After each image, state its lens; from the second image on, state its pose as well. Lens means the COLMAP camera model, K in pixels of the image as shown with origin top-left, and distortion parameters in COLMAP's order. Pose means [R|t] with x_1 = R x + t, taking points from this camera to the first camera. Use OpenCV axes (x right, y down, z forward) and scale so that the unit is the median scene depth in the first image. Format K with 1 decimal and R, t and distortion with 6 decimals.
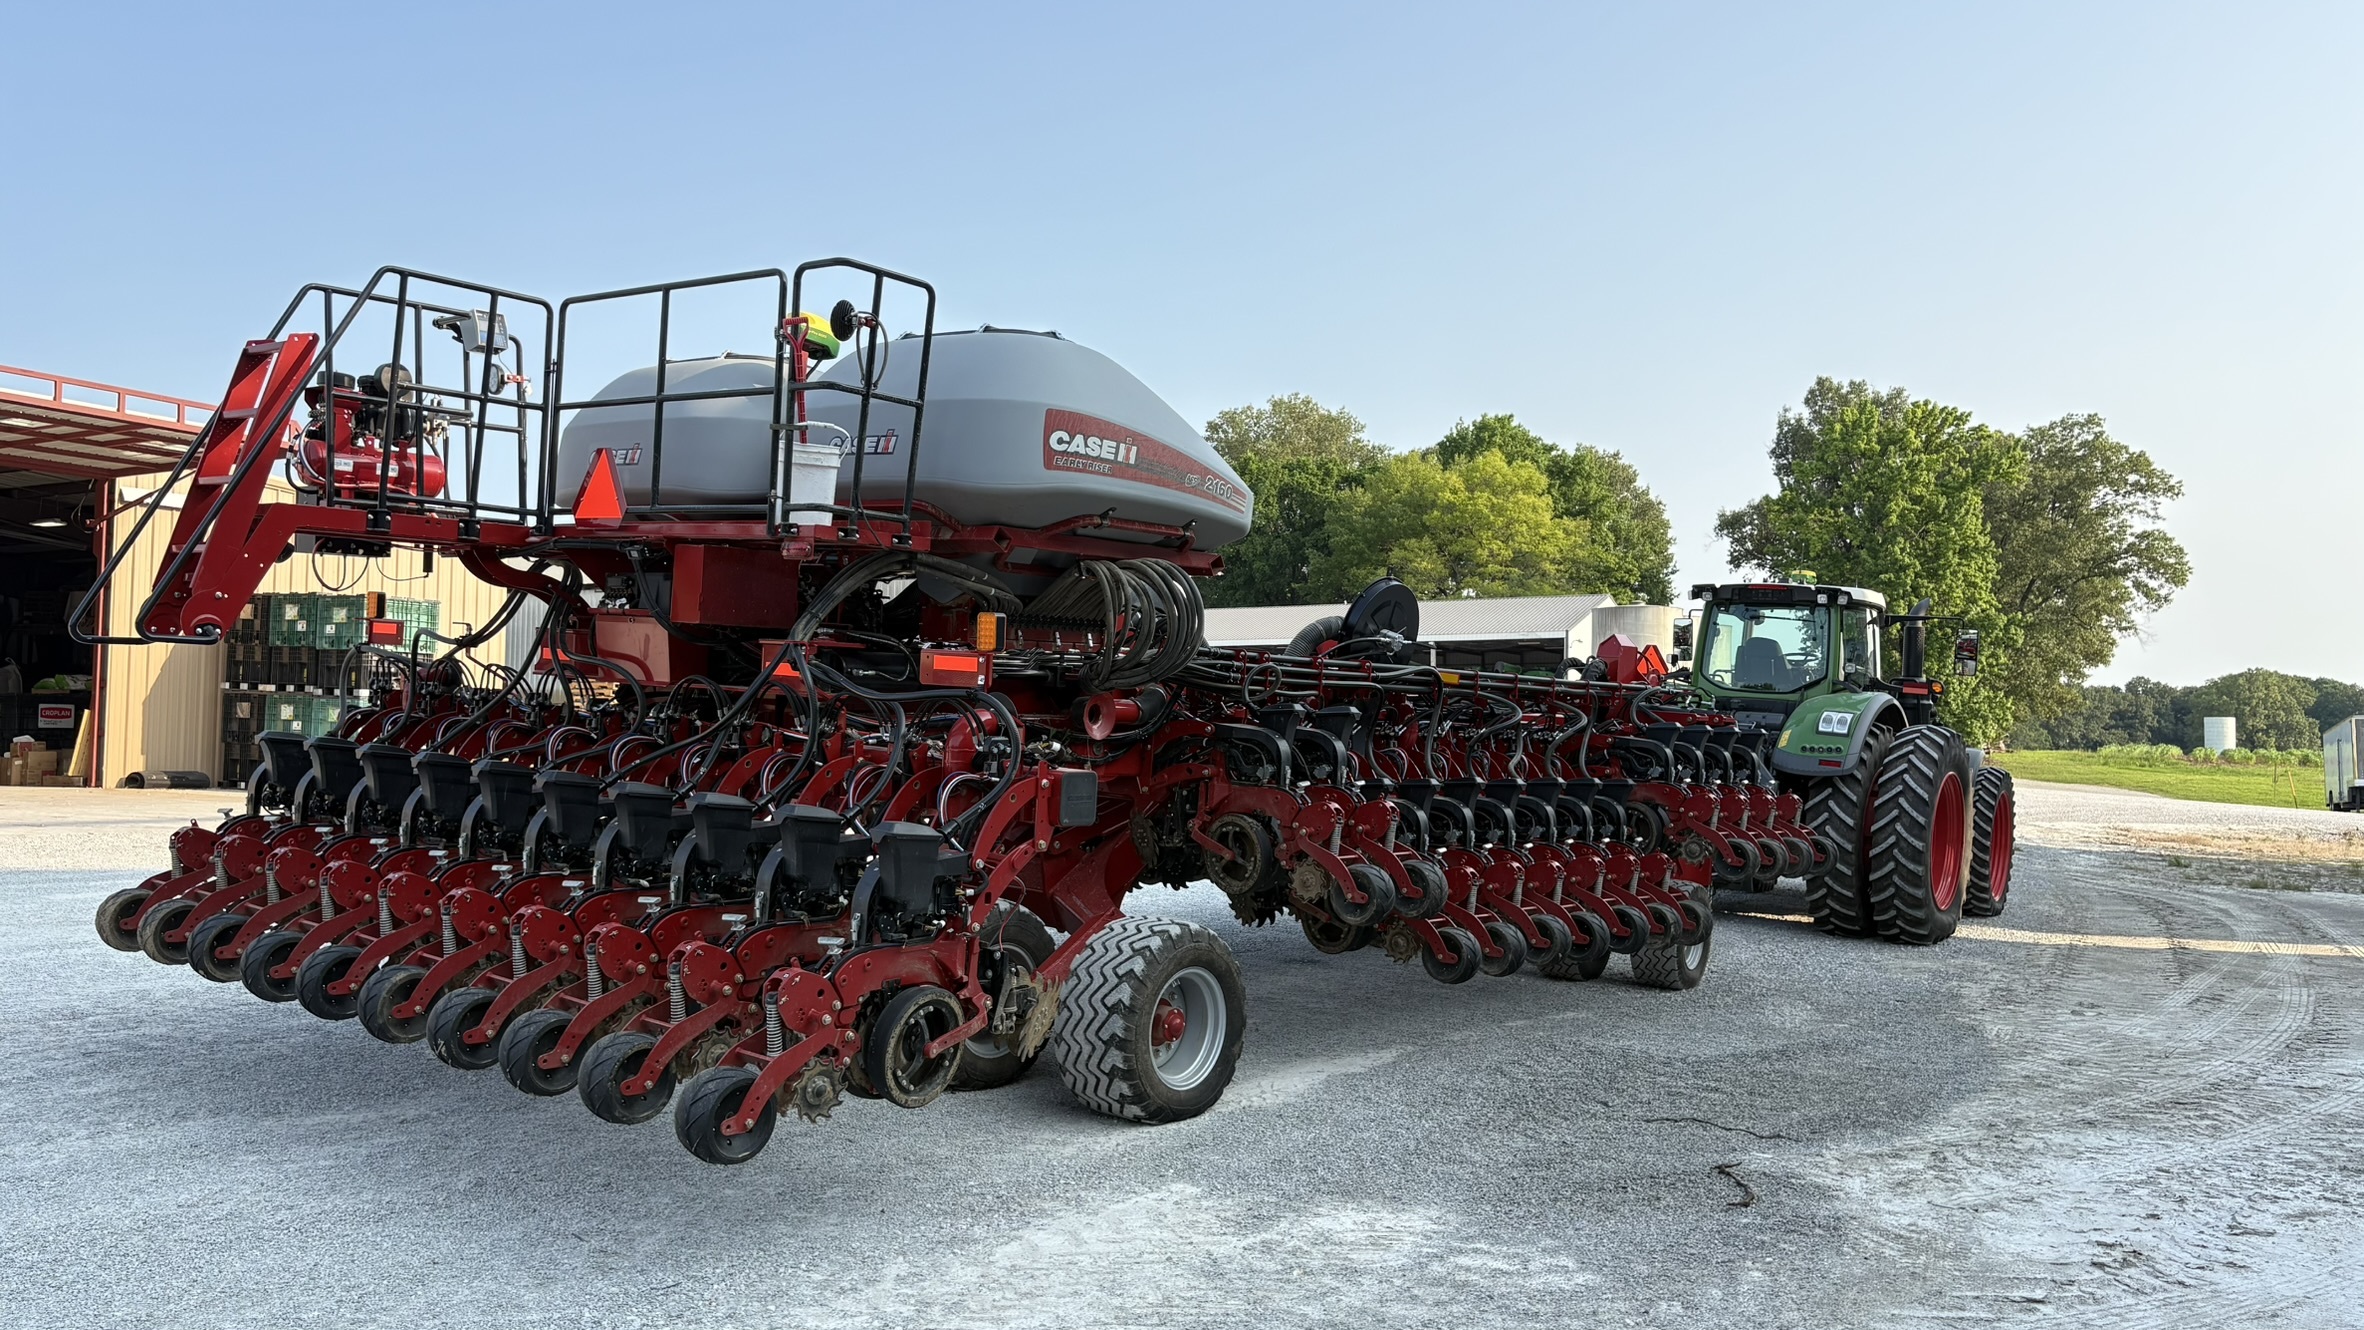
lens RADIAL K [[1796.2, 0, 1182.0], [0, 1796.2, 665.0], [0, 0, 1]] dist [0.009152, 0.001755]
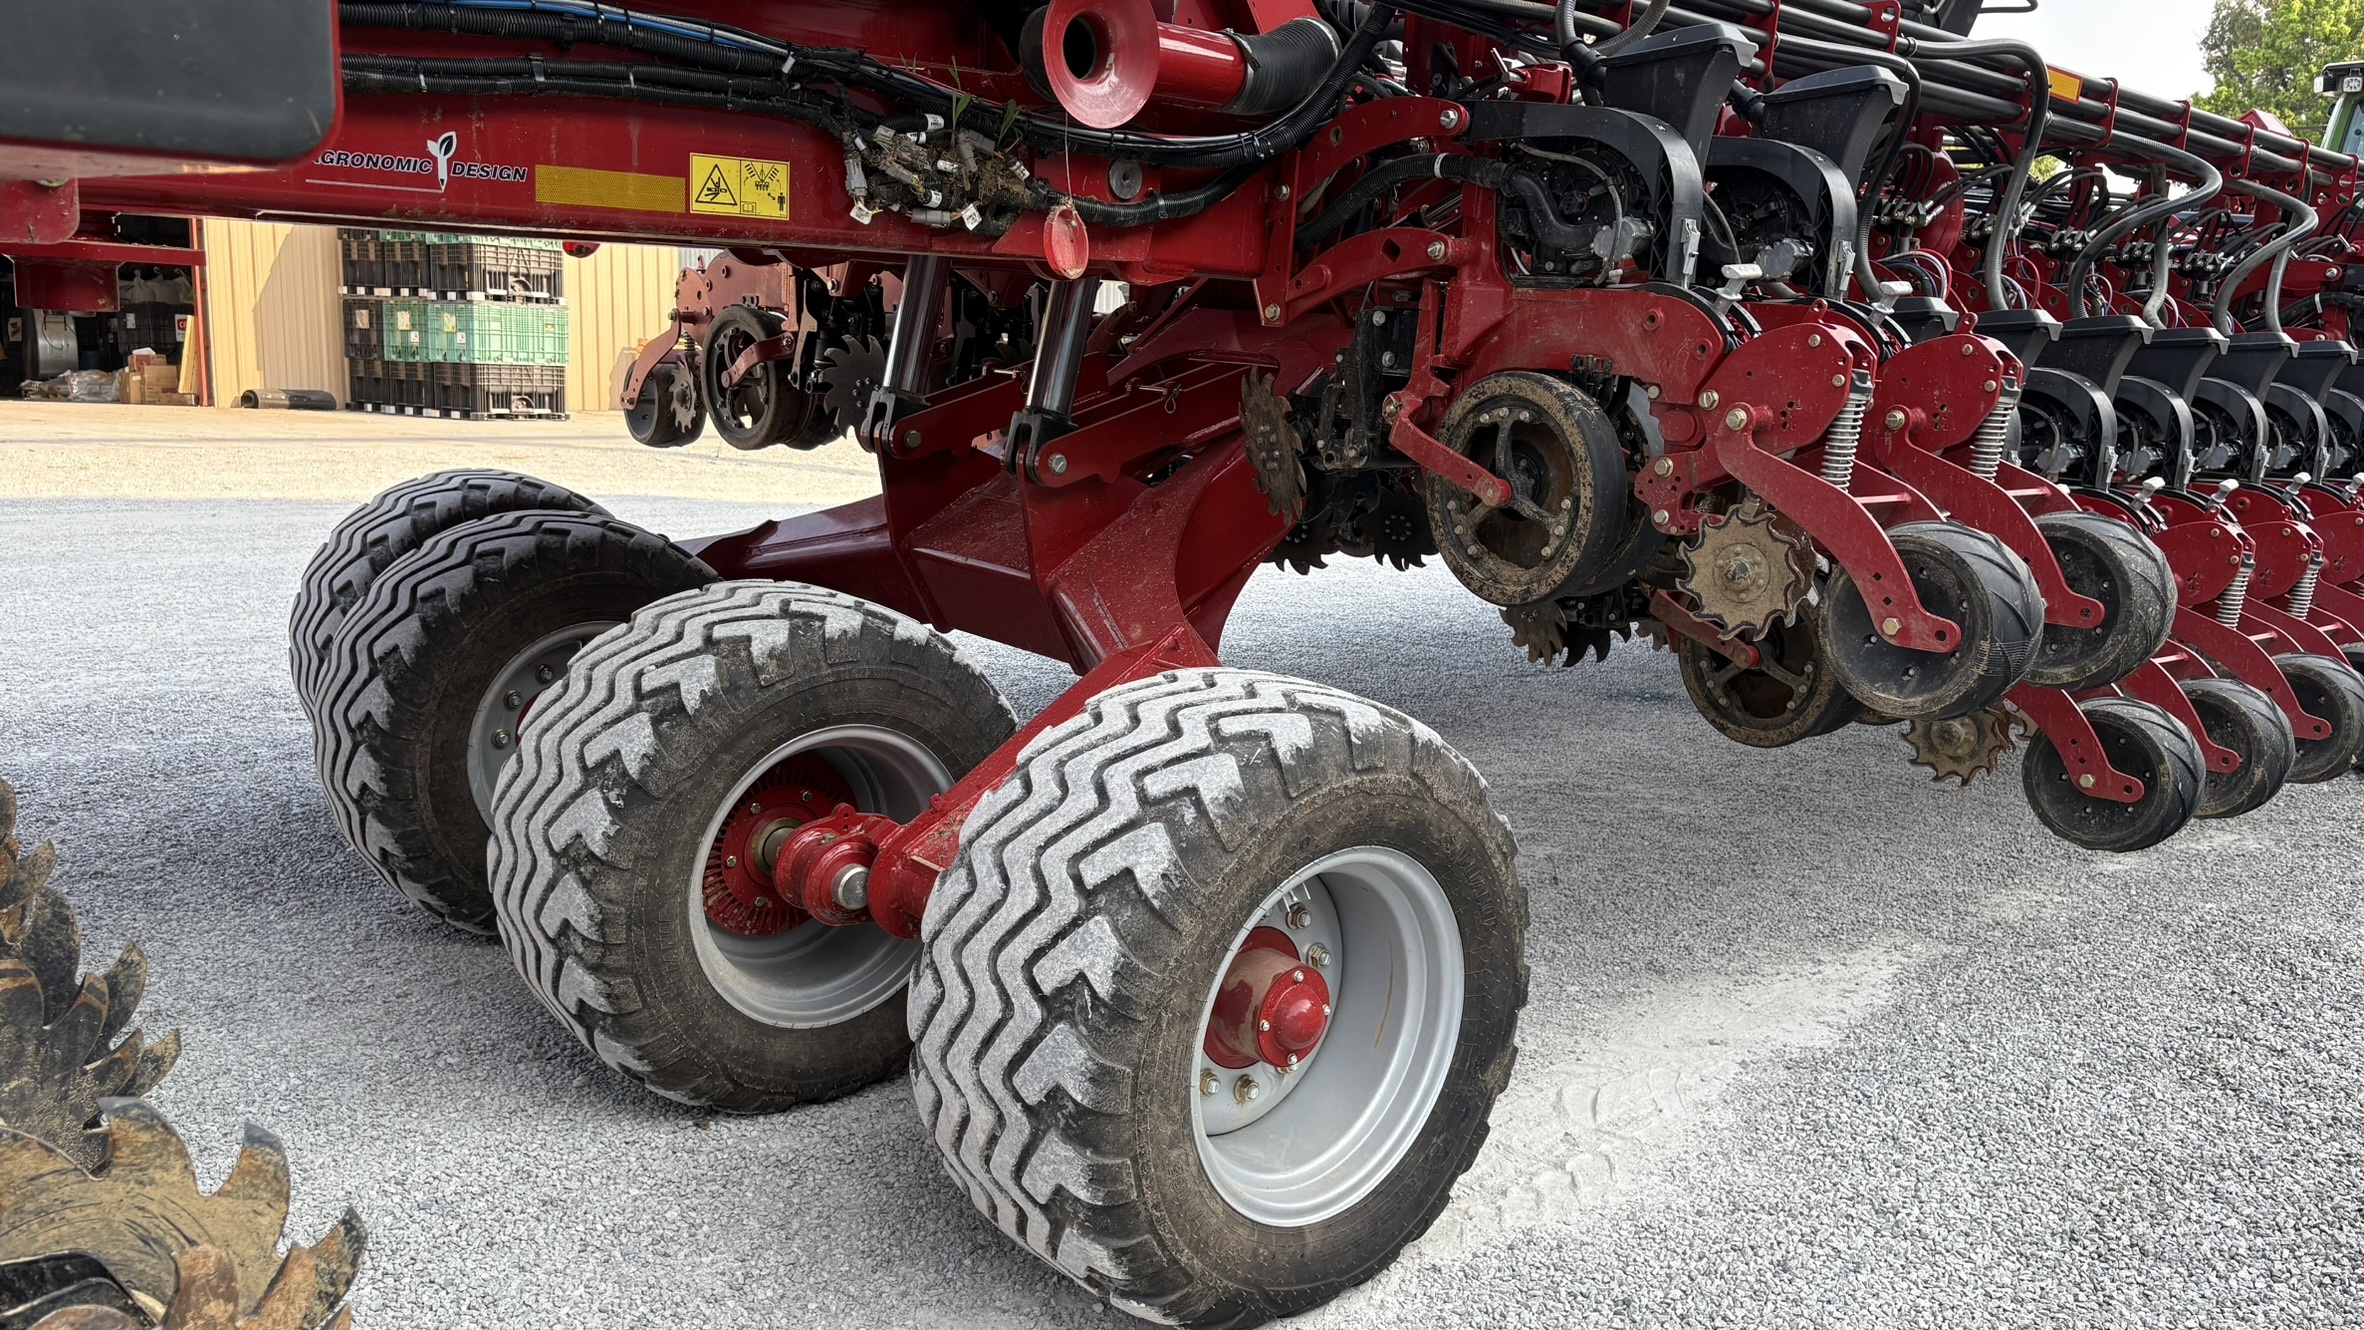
lens RADIAL K [[1761.7, 0, 1123.7], [0, 1761.7, 667.5], [0, 0, 1]] dist [0.135594, -0.217369]
pose [[0.981095, 0.033990, -0.190516, 0.021820], [0.003663, 0.981017, 0.193886, 0.071437], [0.193490, -0.190918, 0.962347, 0.640276]]
